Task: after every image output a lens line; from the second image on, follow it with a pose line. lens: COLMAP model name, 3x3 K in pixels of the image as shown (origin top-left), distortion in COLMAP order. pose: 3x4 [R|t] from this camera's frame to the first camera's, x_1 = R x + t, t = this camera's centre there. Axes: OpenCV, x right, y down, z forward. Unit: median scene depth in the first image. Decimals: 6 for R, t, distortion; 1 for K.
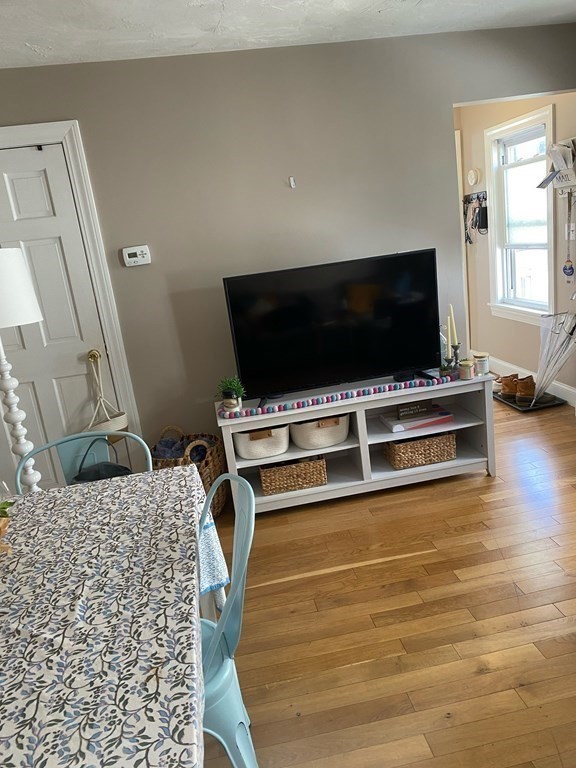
lens RADIAL K [[583.2, 0, 289.4], [0, 583.2, 384.7], [0, 0, 1]] dist [-0.009526, -0.005563]
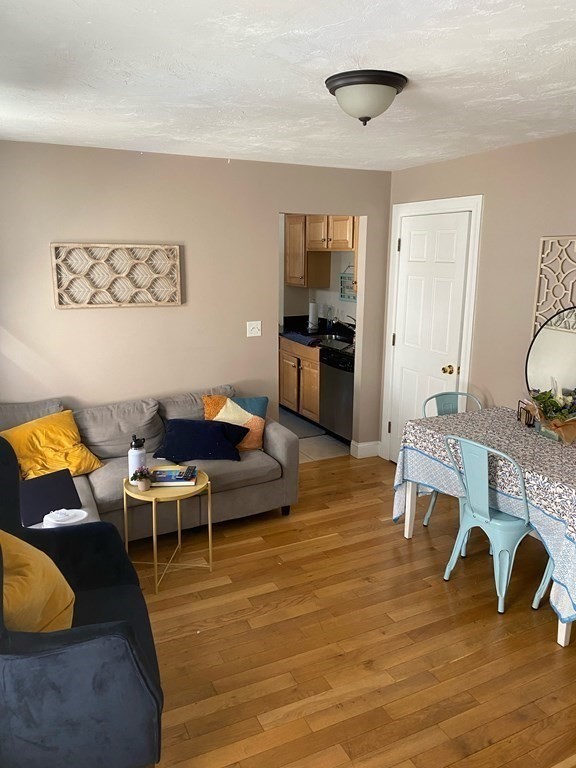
lens RADIAL K [[583.2, 0, 287.8], [0, 583.2, 382.8], [0, 0, 1]] dist [-0.009526, -0.005563]
pose [[-0.948734, 0.184936, -0.256324, 0.685608], [0.043367, 0.879453, 0.474006, -0.663967], [0.313086, 0.438590, -0.842387, 1.675588]]
